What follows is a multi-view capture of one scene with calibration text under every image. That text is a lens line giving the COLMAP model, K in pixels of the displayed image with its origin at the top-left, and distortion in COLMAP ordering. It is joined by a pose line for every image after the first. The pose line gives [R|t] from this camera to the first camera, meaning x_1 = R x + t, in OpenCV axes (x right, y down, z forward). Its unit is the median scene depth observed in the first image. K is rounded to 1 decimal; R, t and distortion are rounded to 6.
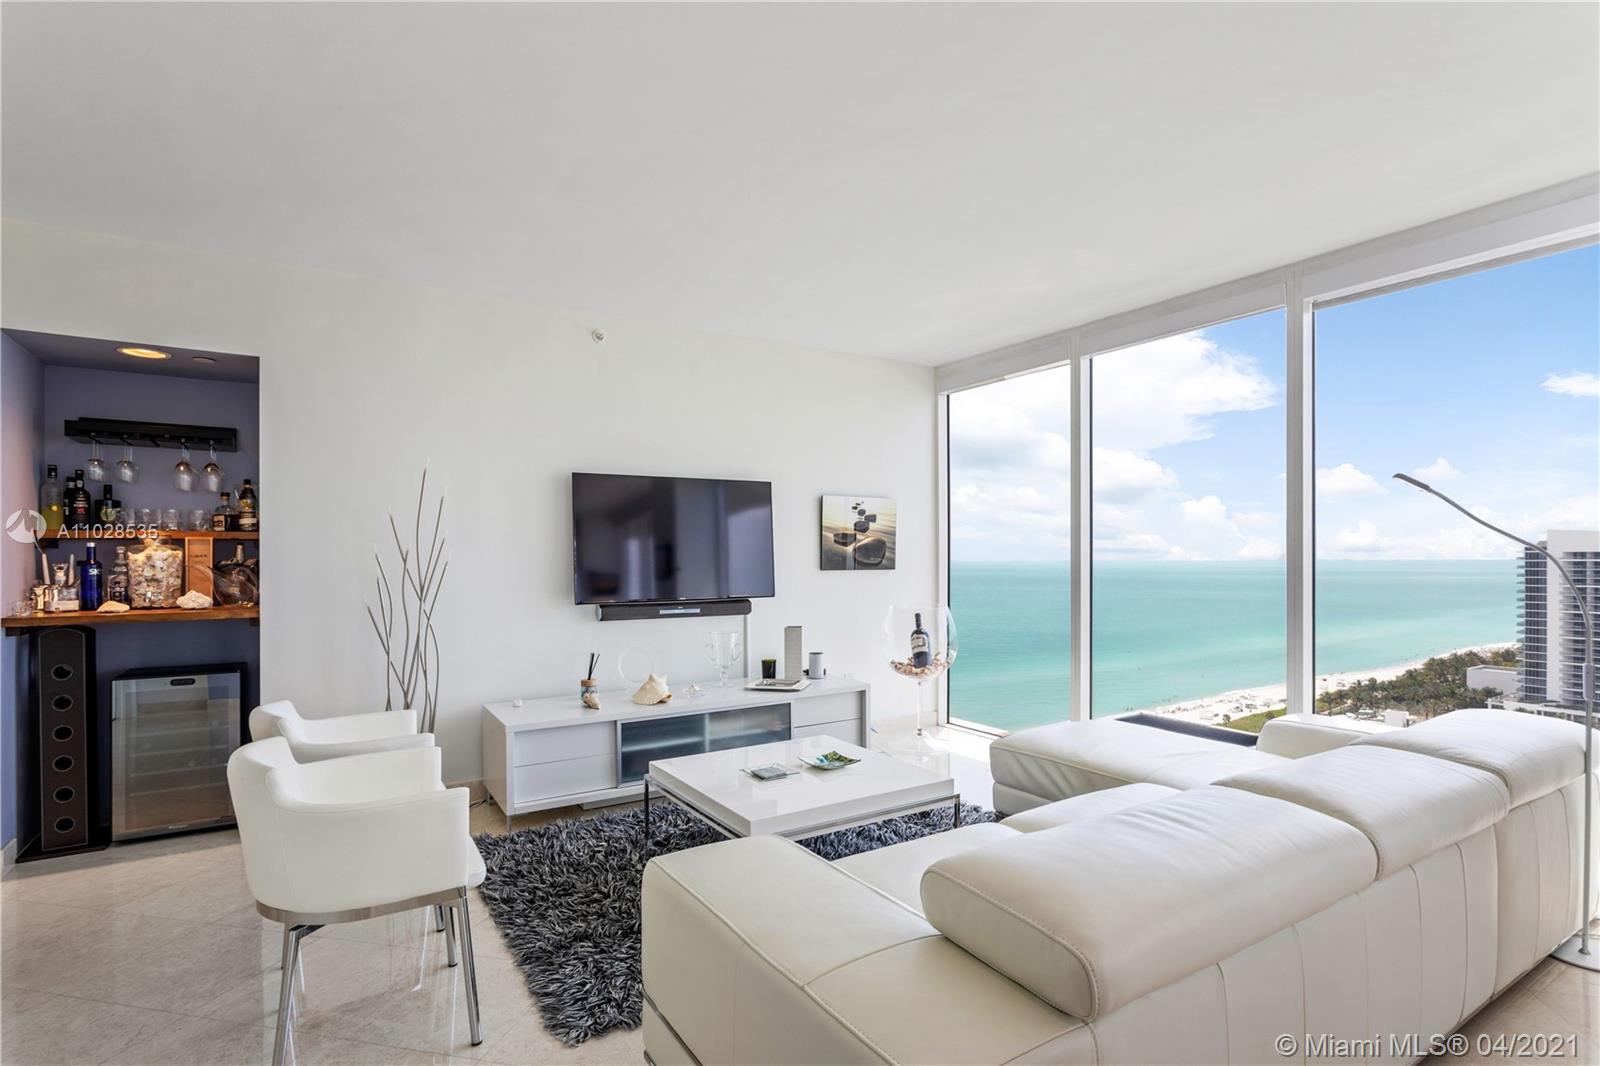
lens RADIAL K [[797.1, 0, 801.5], [0, 797.1, 559.4], [0, 0, 1]] dist [-0.002919, -0.000643]
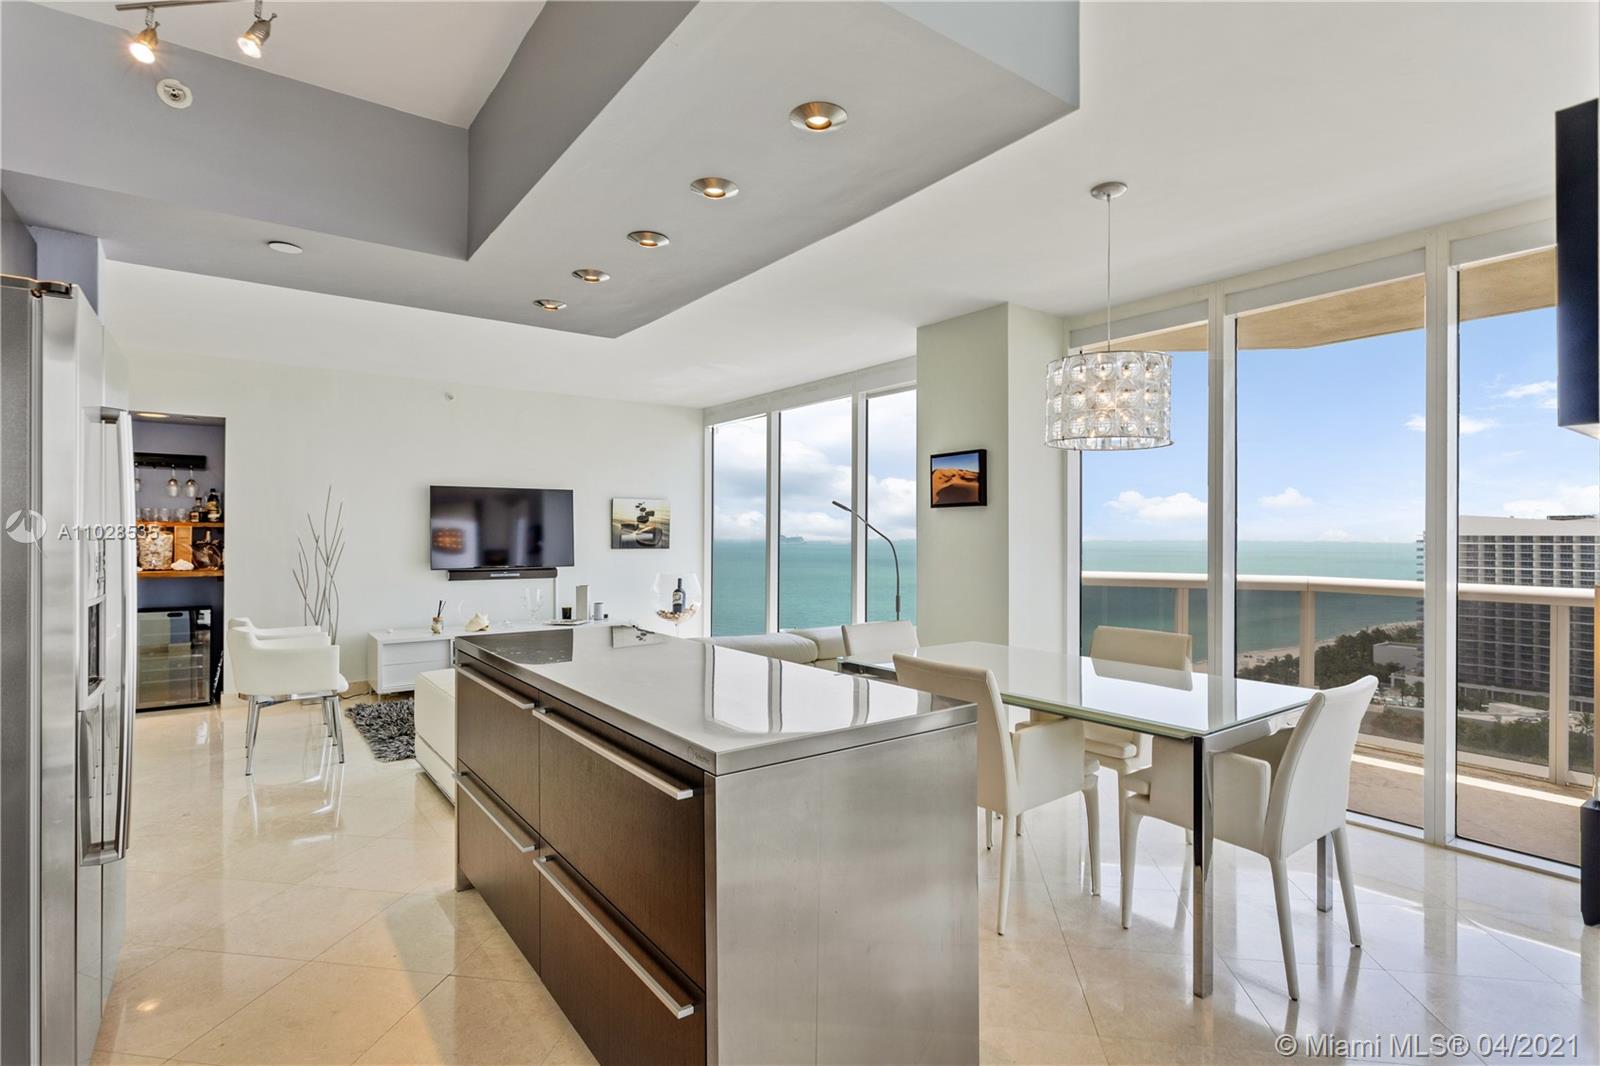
lens RADIAL K [[795.4, 0, 800.0], [0, 795.4, 533.0], [0, 0, 1]] dist [-0.000219, 0.000273]
pose [[0.997807, 0.005246, 0.065977, 0.312007], [-0.004732, 0.999957, -0.007949, -0.006362], [-0.066016, 0.007620, 0.997789, -0.564296]]
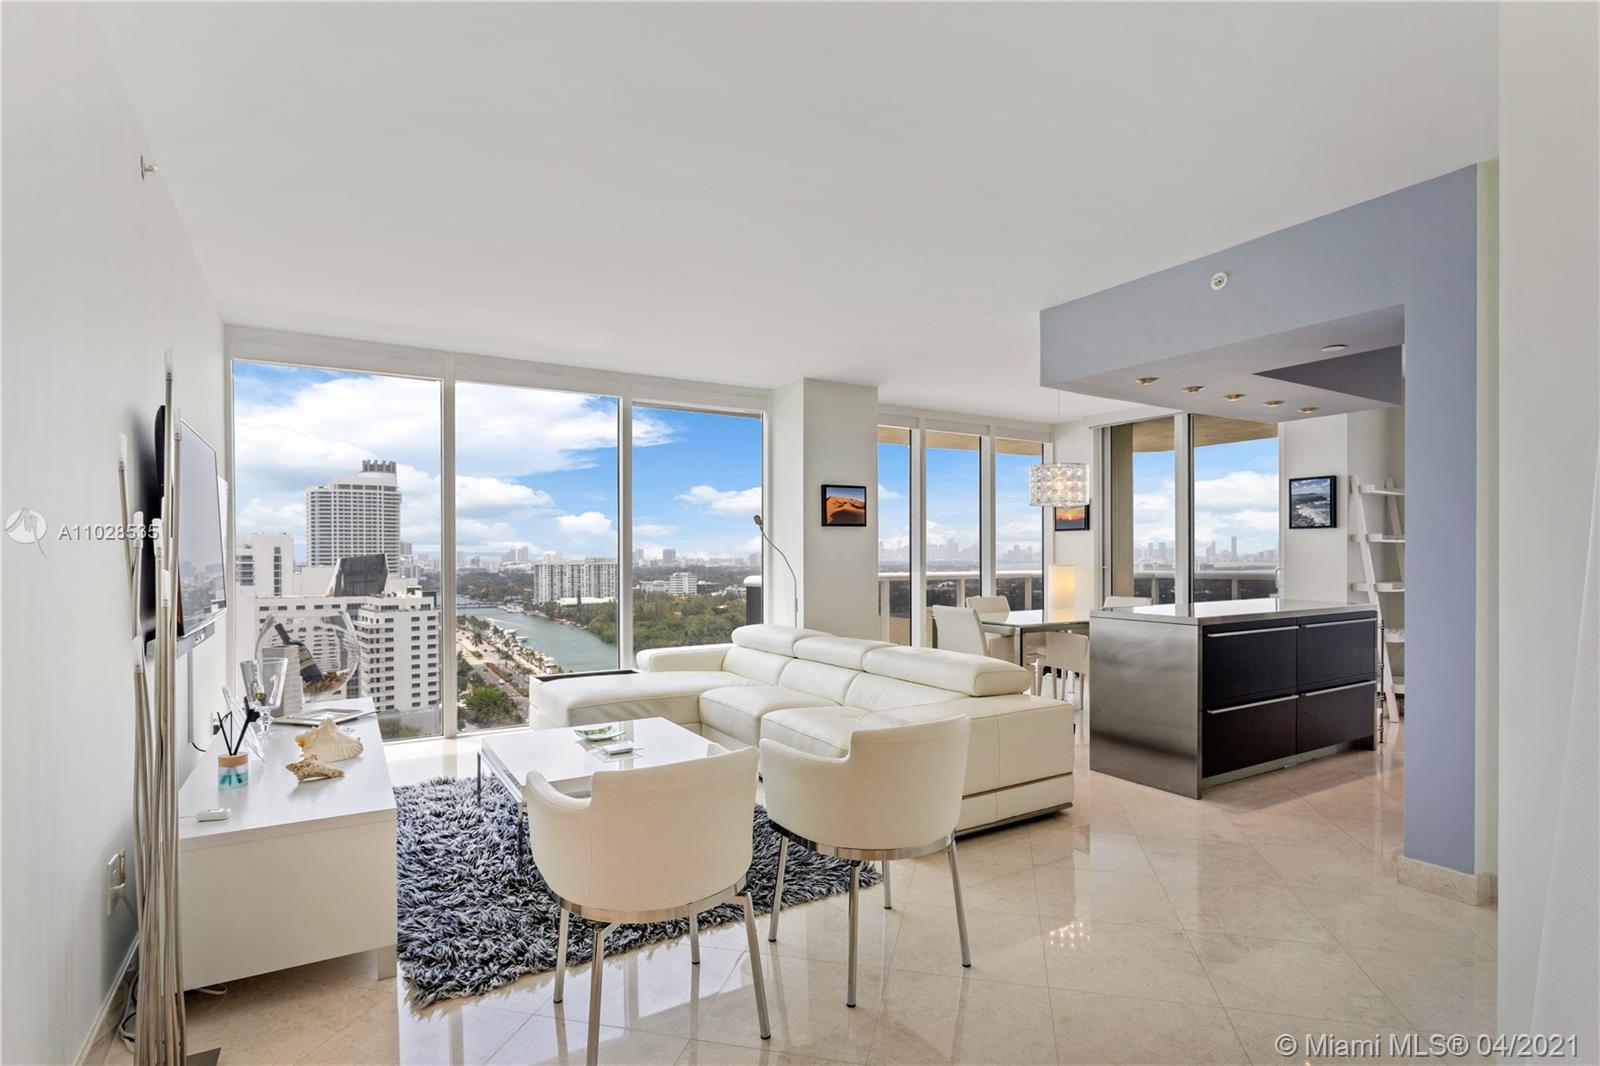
lens RADIAL K [[797.1, 0, 801.5], [0, 797.1, 559.4], [0, 0, 1]] dist [-0.002919, -0.000643]
pose [[0.026149, -0.002055, 0.999656, -0.784466], [0.006853, 0.999975, 0.001877, 0.004289], [-0.999635, 0.006802, 0.026163, 0.481088]]
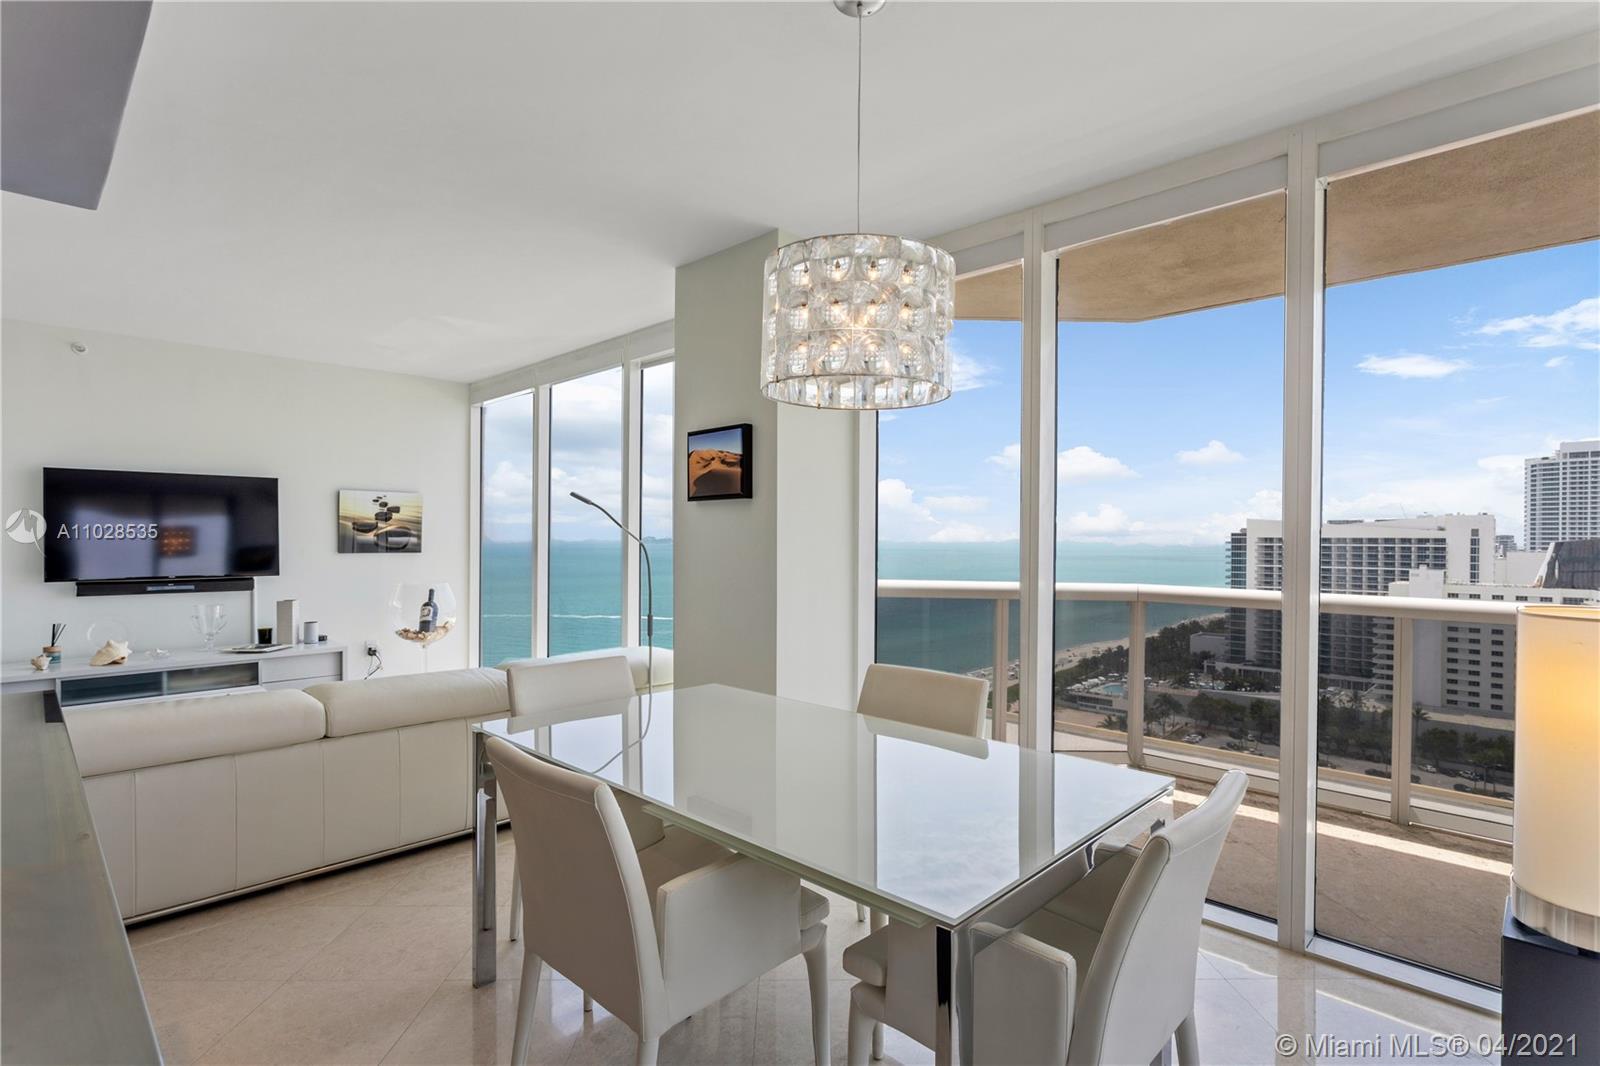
lens RADIAL K [[783.5, 0, 797.7], [0, 783.5, 545.6], [0, 0, 1]] dist [-0.001350, 0.001042]
pose [[0.974666, 0.003936, 0.223629, 0.485525], [-0.005346, 0.999969, 0.005698, -0.008856], [-0.223600, -0.006749, 0.974658, -0.325069]]
